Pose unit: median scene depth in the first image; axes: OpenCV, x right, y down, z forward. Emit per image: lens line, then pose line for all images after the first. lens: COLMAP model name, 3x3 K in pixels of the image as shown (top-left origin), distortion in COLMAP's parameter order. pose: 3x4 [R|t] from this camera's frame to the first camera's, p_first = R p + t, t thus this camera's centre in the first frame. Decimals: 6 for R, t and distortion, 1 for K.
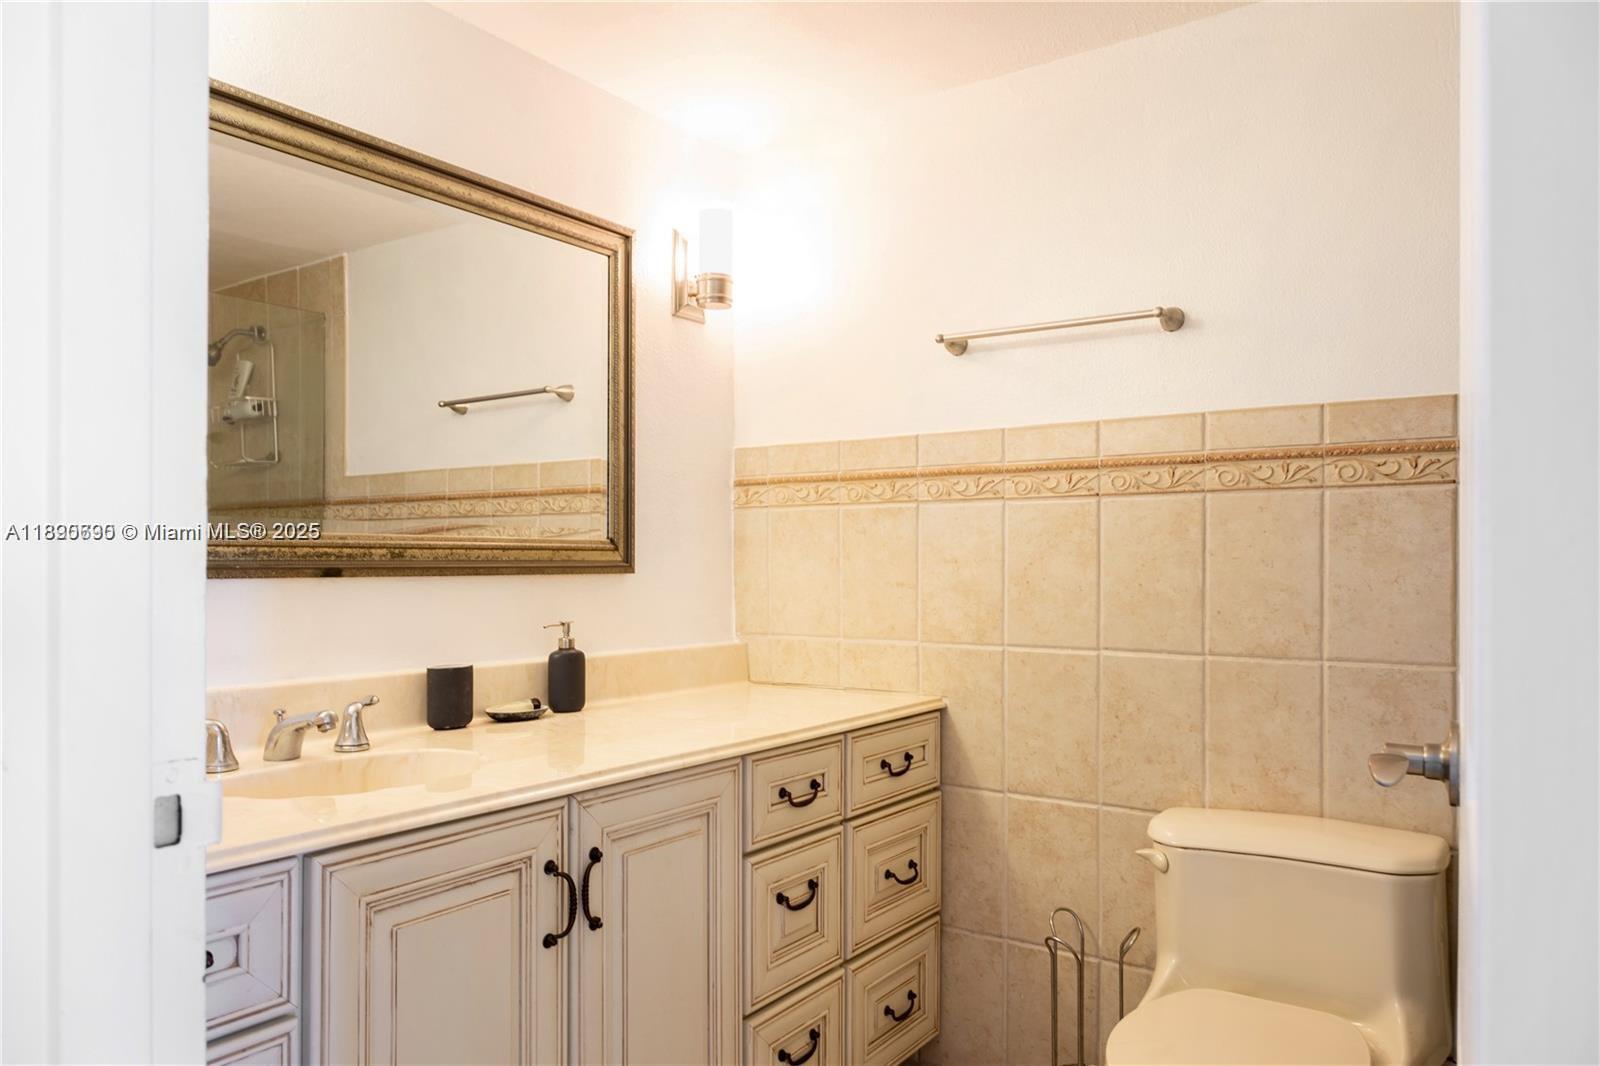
lens RADIAL K [[1107.7, 0, 783.7], [0, 1107.7, 560.8], [0, 0, 1]] dist [-0.007604, -0.002308]
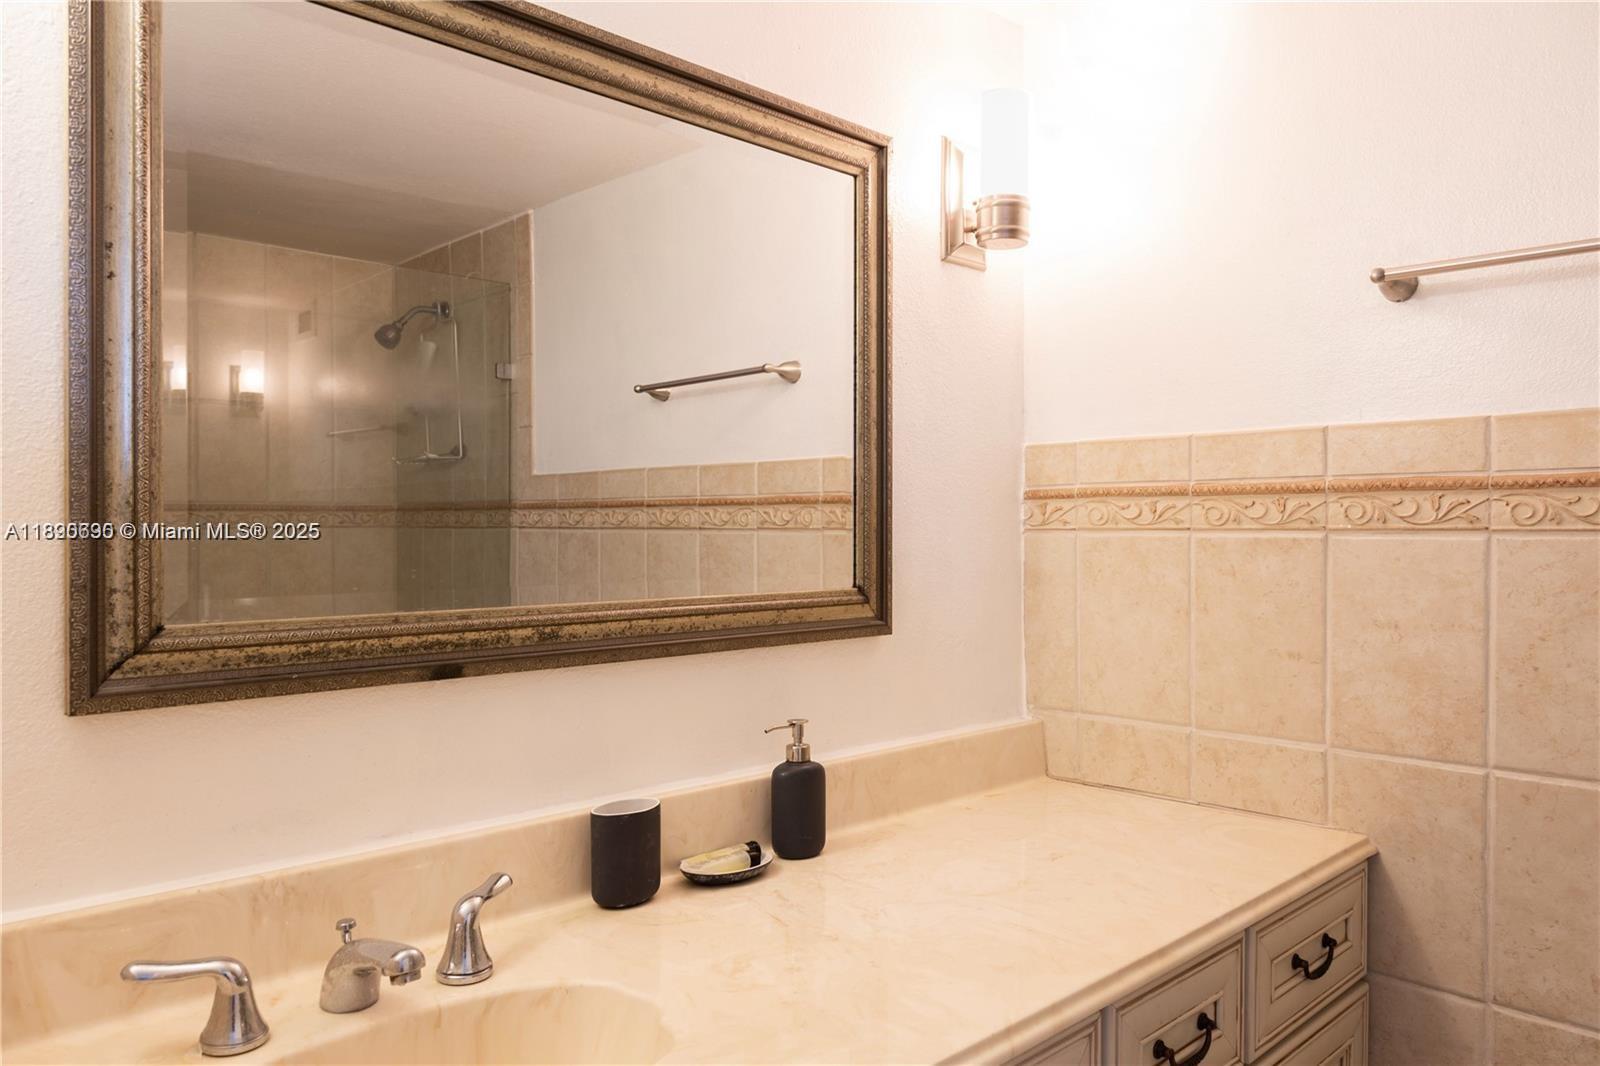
lens RADIAL K [[1107.7, 0, 783.7], [0, 1107.7, 560.8], [0, 0, 1]] dist [-0.007604, -0.002308]
pose [[0.981751, 0.005001, -0.190103, -0.069237], [0.001098, 0.999488, 0.031966, -0.057239], [0.190166, -0.031591, 0.981244, 0.305690]]
